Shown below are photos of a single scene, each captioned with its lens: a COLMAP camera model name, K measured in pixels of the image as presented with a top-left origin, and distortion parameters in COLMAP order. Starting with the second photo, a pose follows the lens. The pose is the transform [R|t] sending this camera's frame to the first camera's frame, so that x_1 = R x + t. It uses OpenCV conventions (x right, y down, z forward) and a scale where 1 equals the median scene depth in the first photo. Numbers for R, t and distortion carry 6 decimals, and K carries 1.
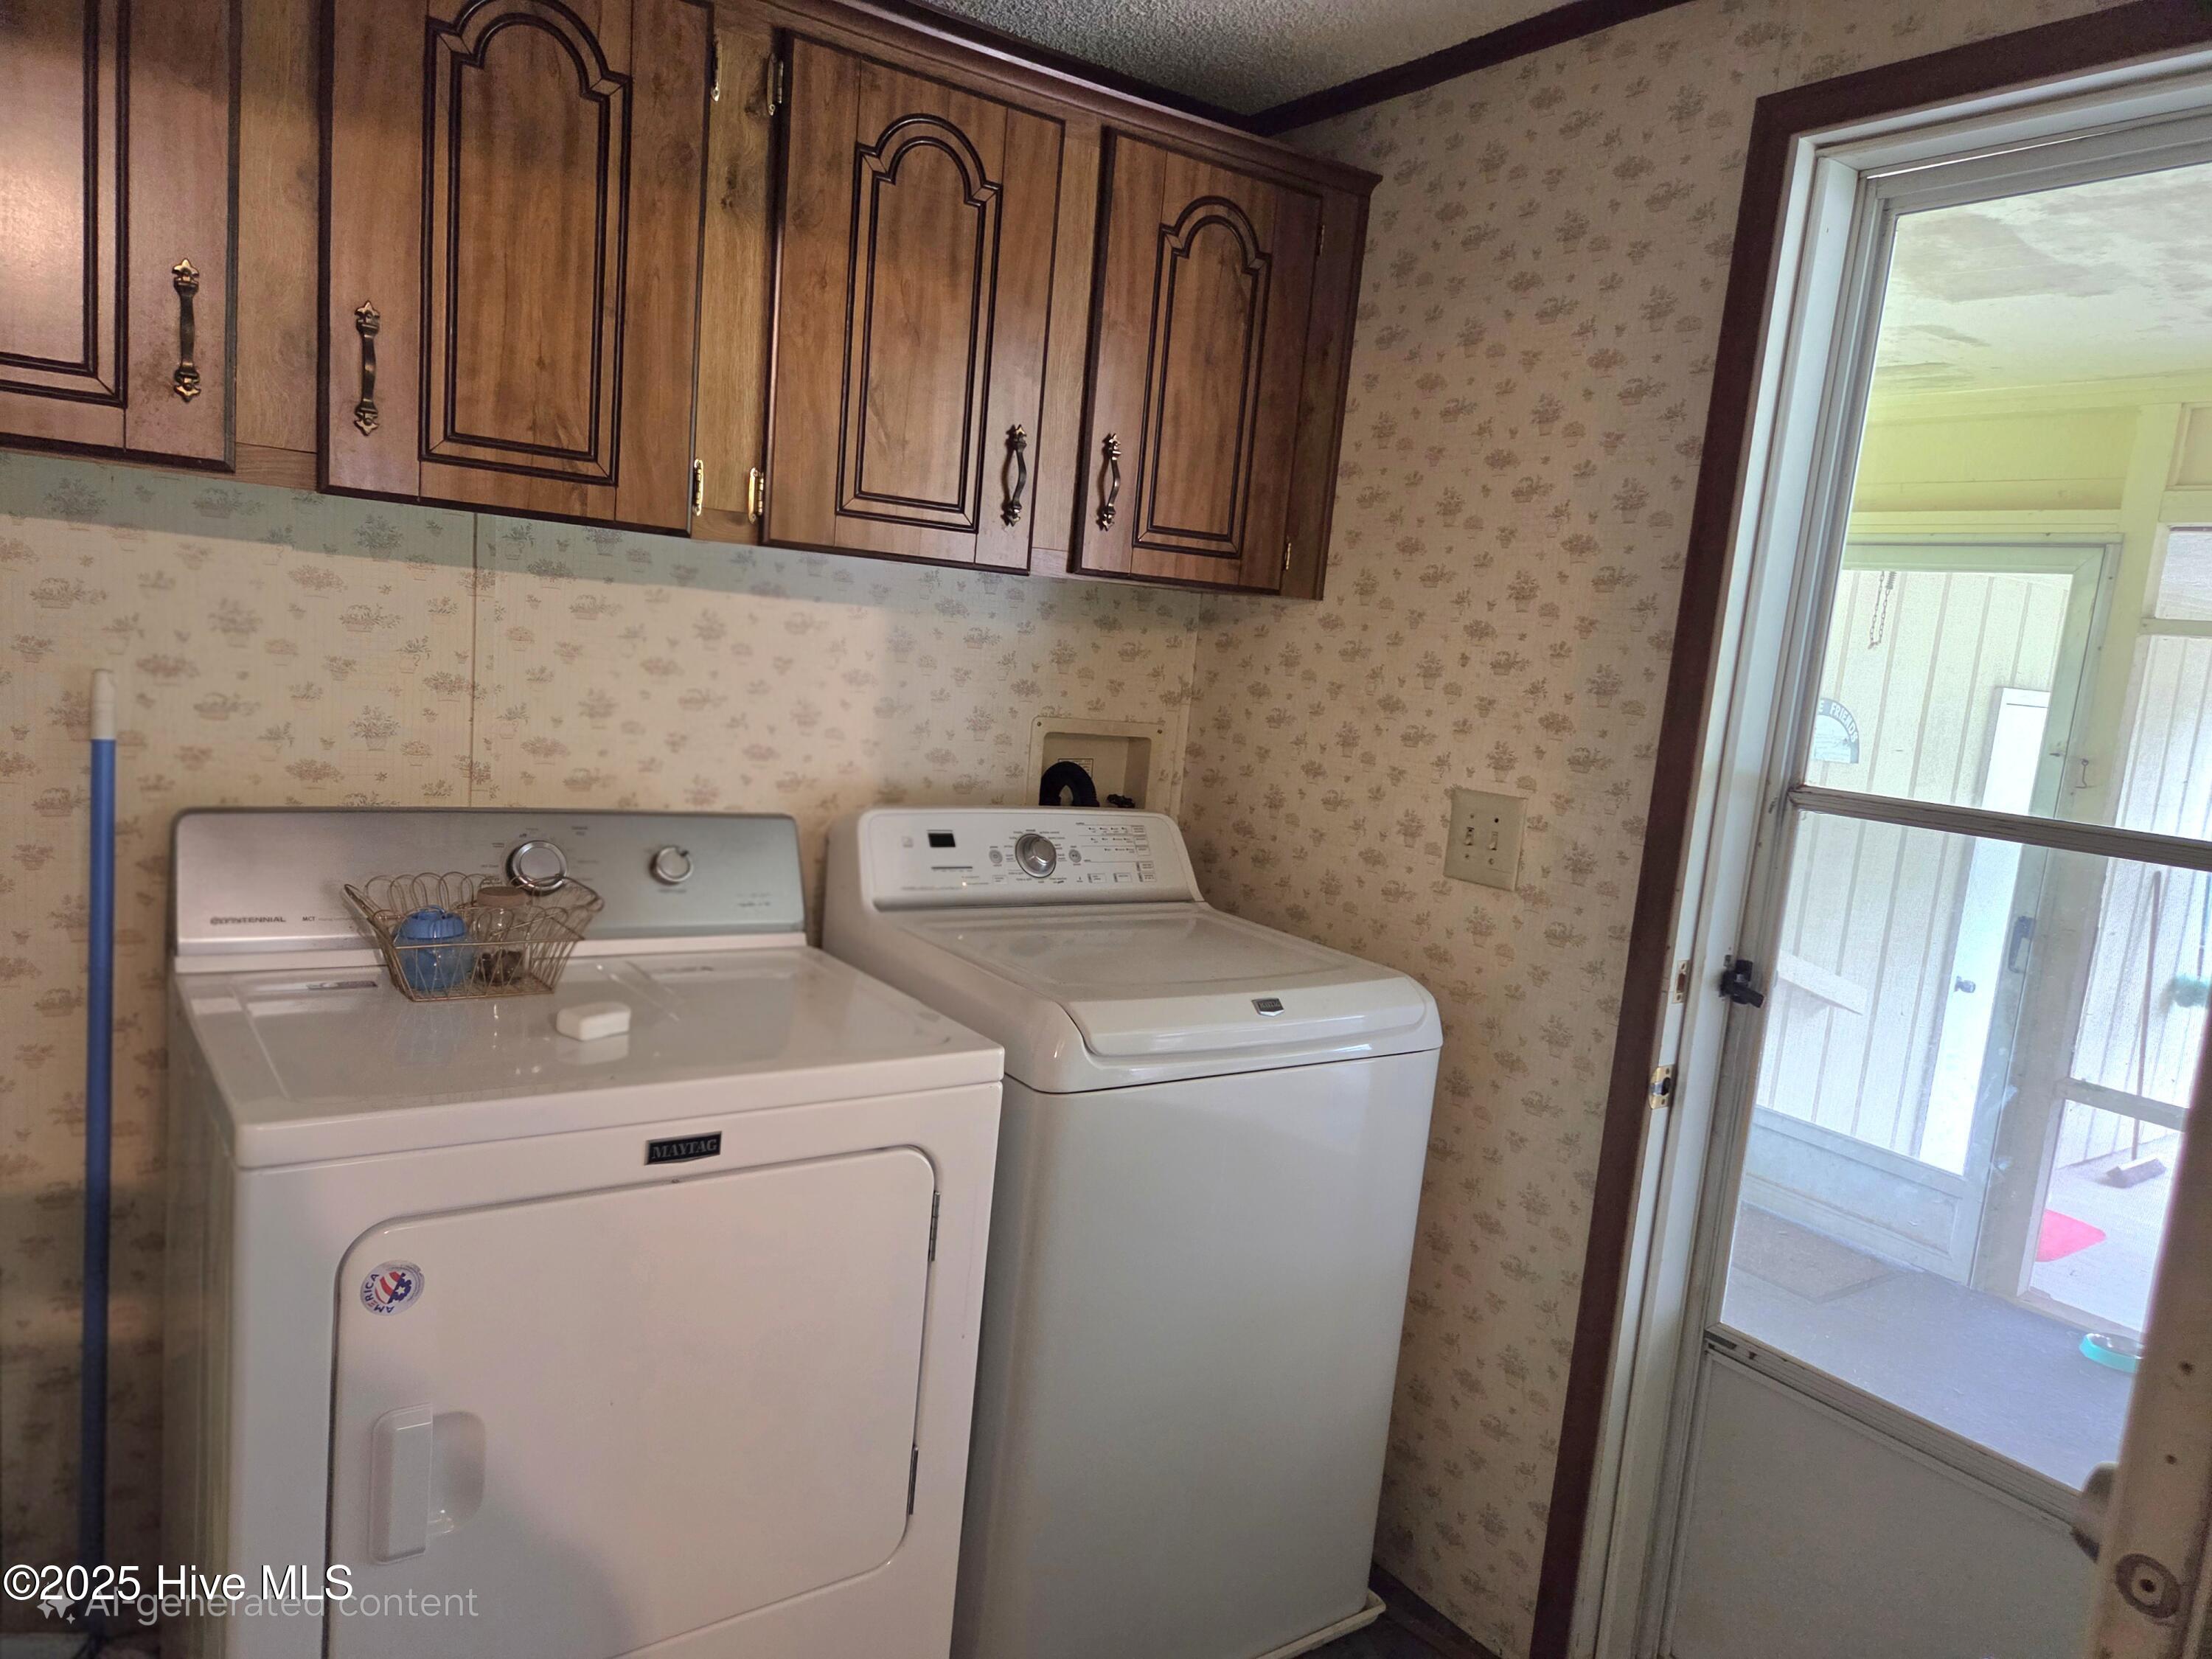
lens RADIAL K [[1497.5, 0, 1106.0], [0, 1497.5, 829.5], [0, 0, 1]] dist [0.051838, 0.000334]
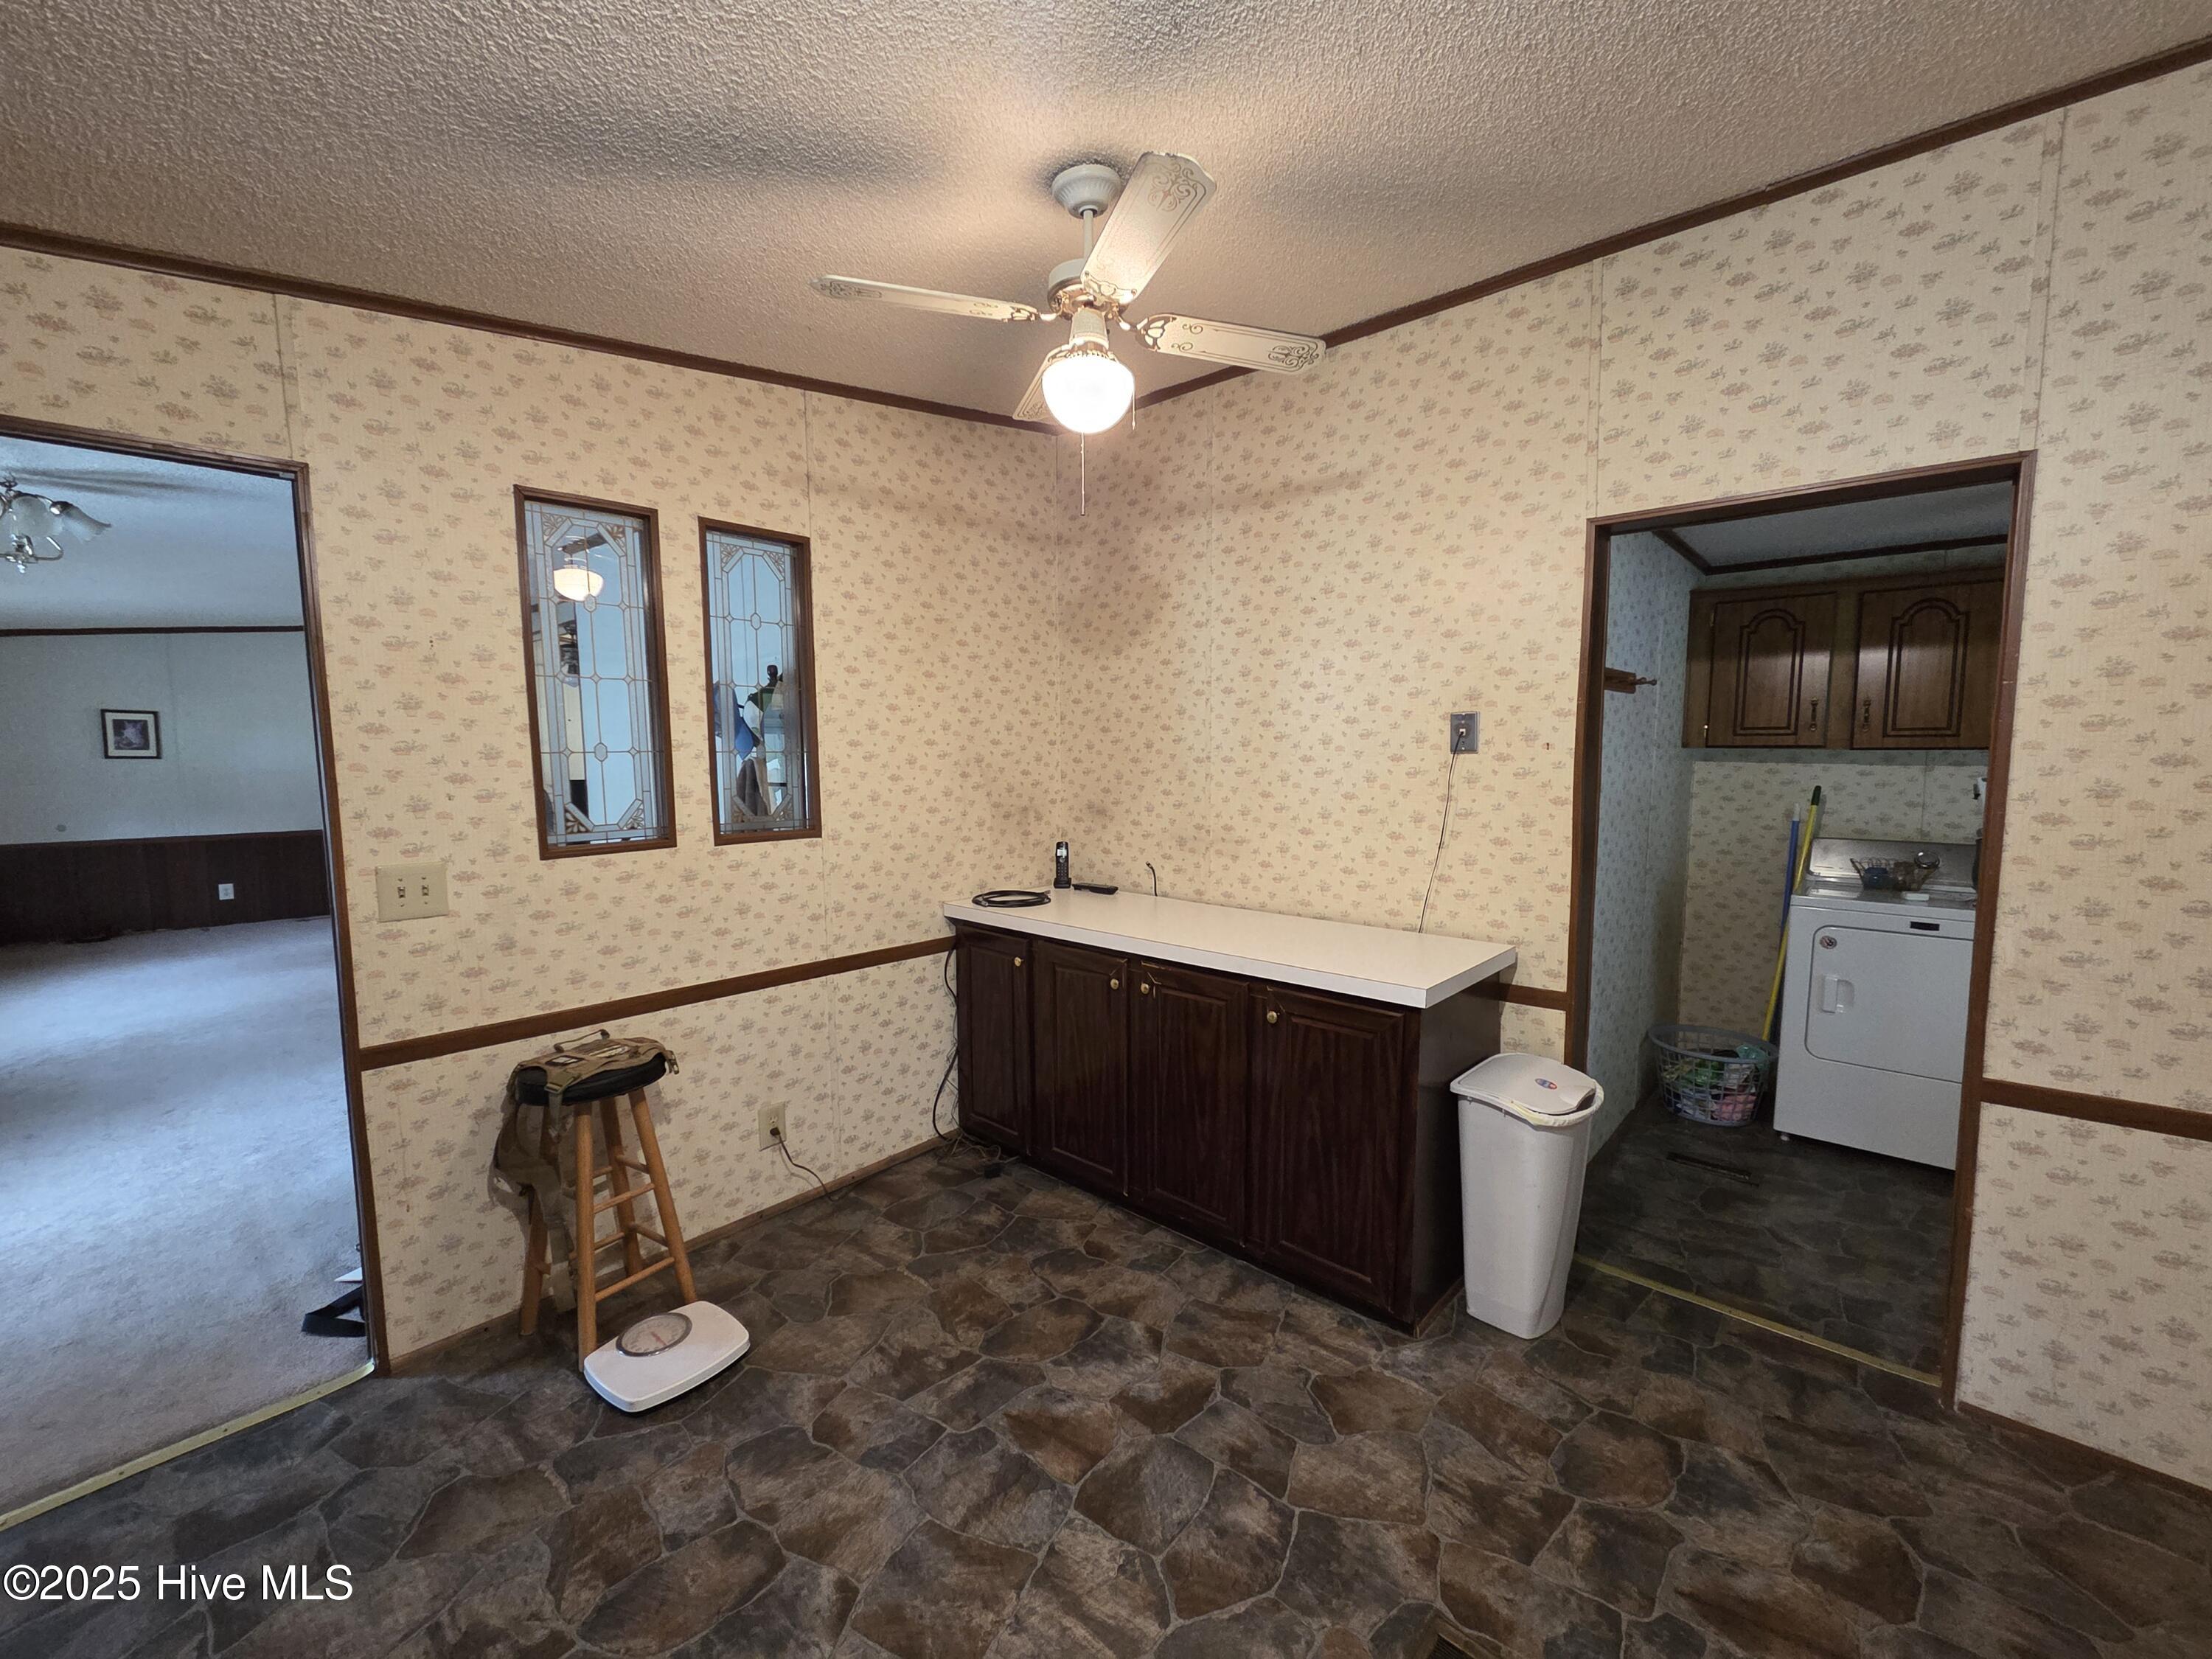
lens RADIAL K [[906.6, 0, 1110.6], [0, 906.6, 831.6], [0, 0, 1]] dist [0.001204, 0.000208]
pose [[0.219770, -0.008902, -0.975511, 0.924476], [-0.113098, 0.992983, -0.034541, 0.190407], [0.968974, 0.117919, 0.217221, -0.891994]]
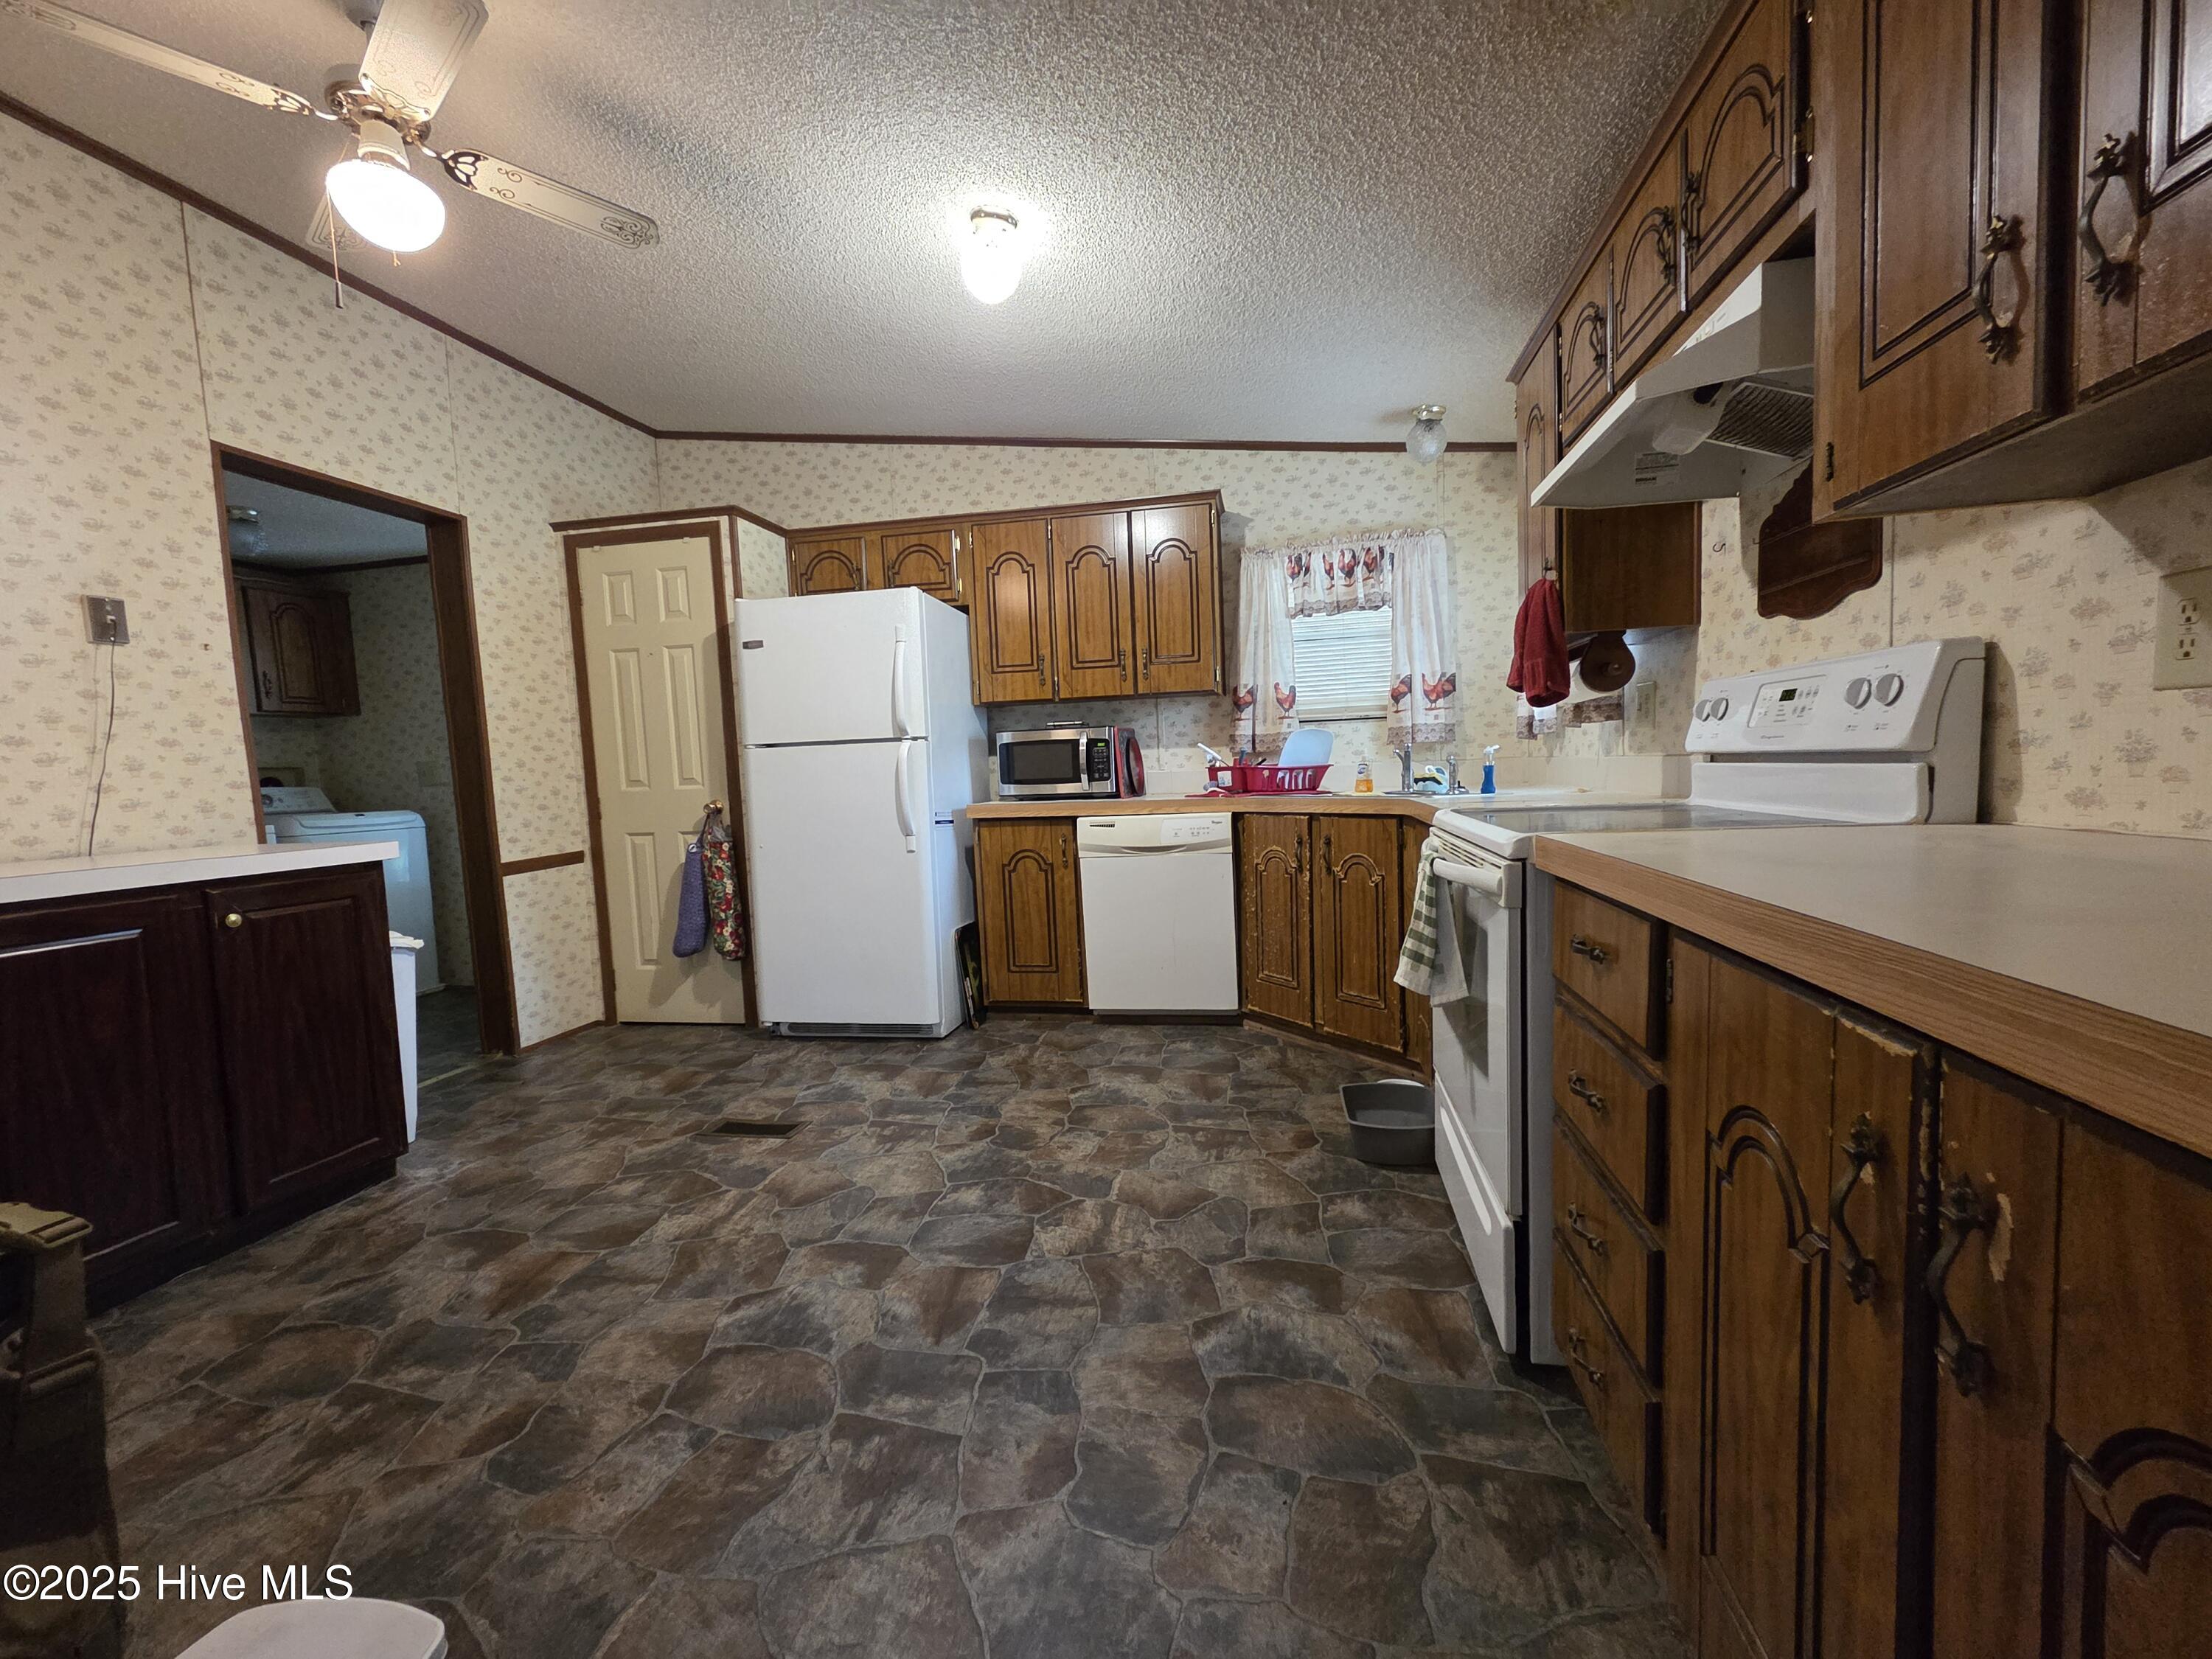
lens RADIAL K [[906.6, 0, 1110.6], [0, 906.6, 831.6], [0, 0, 1]] dist [0.001204, 0.000208]
pose [[0.713283, -0.176988, 0.678161, -0.089366], [0.208665, 0.977339, 0.035597, 0.420906], [-0.669094, 0.116118, 0.734050, -1.753280]]
